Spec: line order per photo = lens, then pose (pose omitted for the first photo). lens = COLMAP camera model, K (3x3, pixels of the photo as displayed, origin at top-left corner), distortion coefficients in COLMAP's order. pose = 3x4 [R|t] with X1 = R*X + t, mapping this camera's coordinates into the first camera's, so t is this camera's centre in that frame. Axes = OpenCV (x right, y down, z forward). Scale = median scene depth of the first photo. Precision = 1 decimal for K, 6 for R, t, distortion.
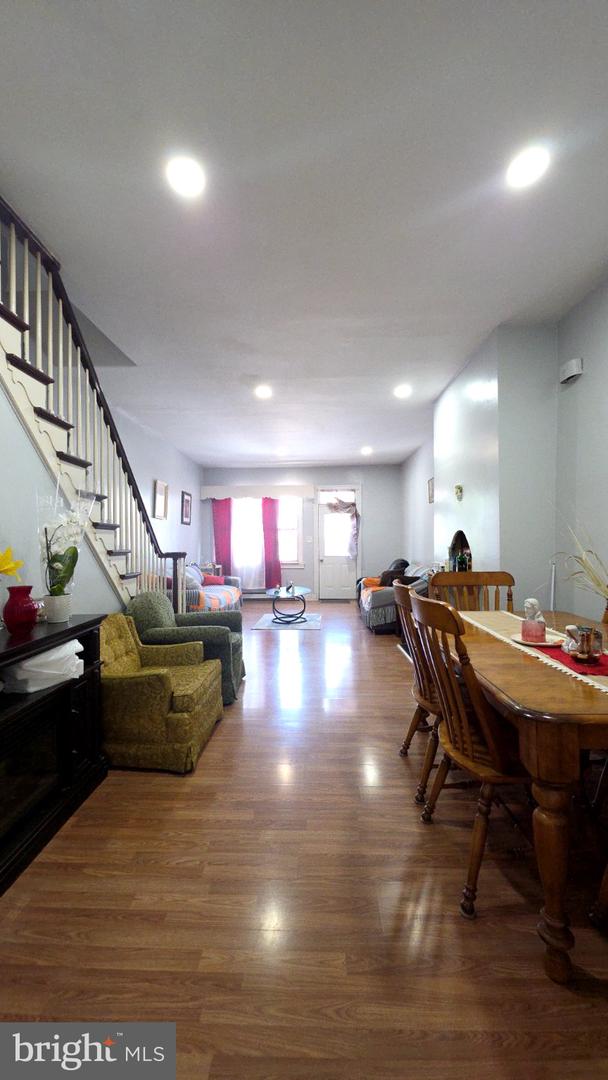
lens RADIAL K [[429.3, 0, 297.6], [0, 429.3, 541.9], [0, 0, 1]] dist [0.002760, 0.000003]
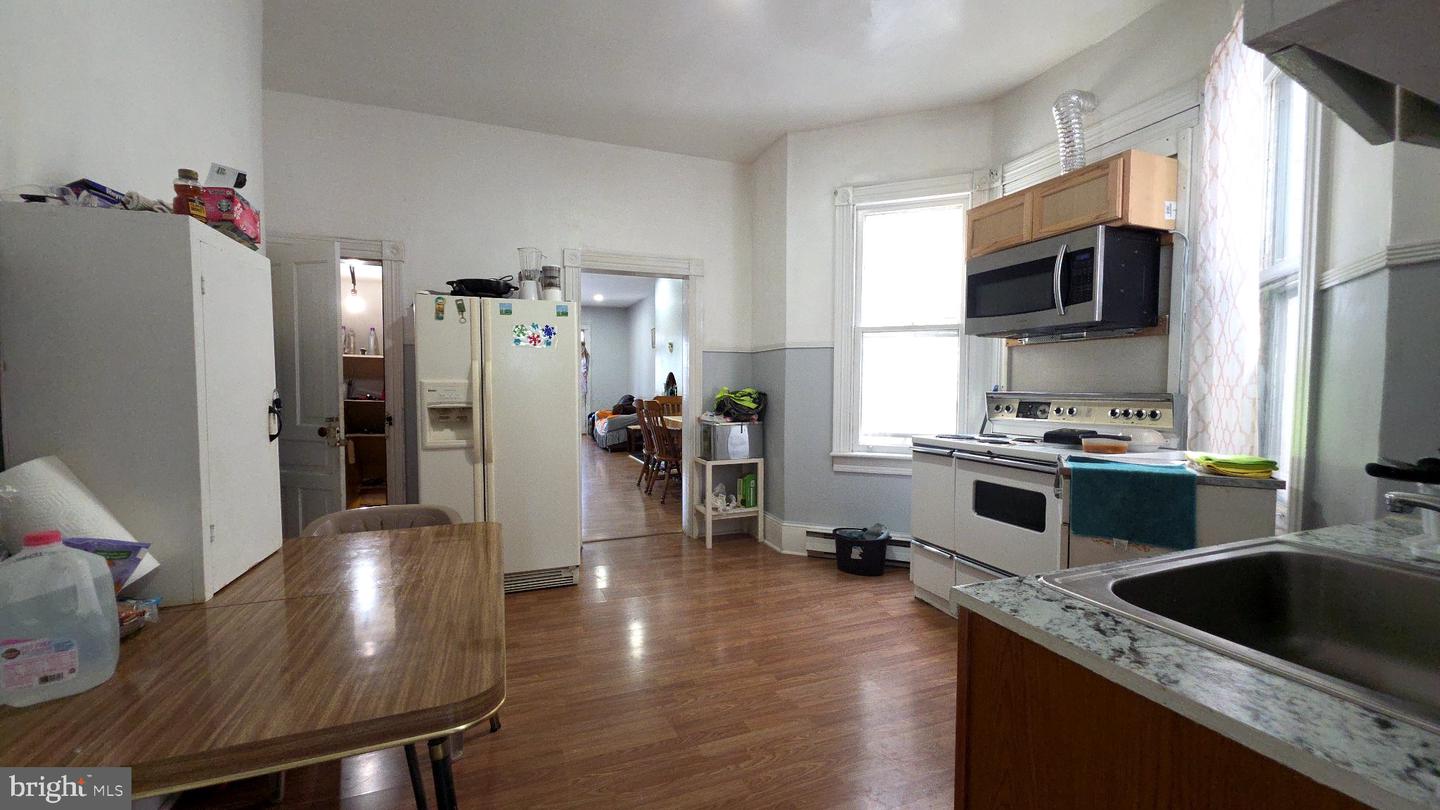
lens RADIAL K [[575.8, 0, 718.8], [0, 575.8, 406.9], [0, 0, 1]] dist [-0.000309, -0.000174]
pose [[0.917221, -0.011808, 0.398203, -0.128195], [-0.007106, 0.998917, 0.045989, -0.000181], [-0.398315, -0.045012, 0.916144, -0.431634]]
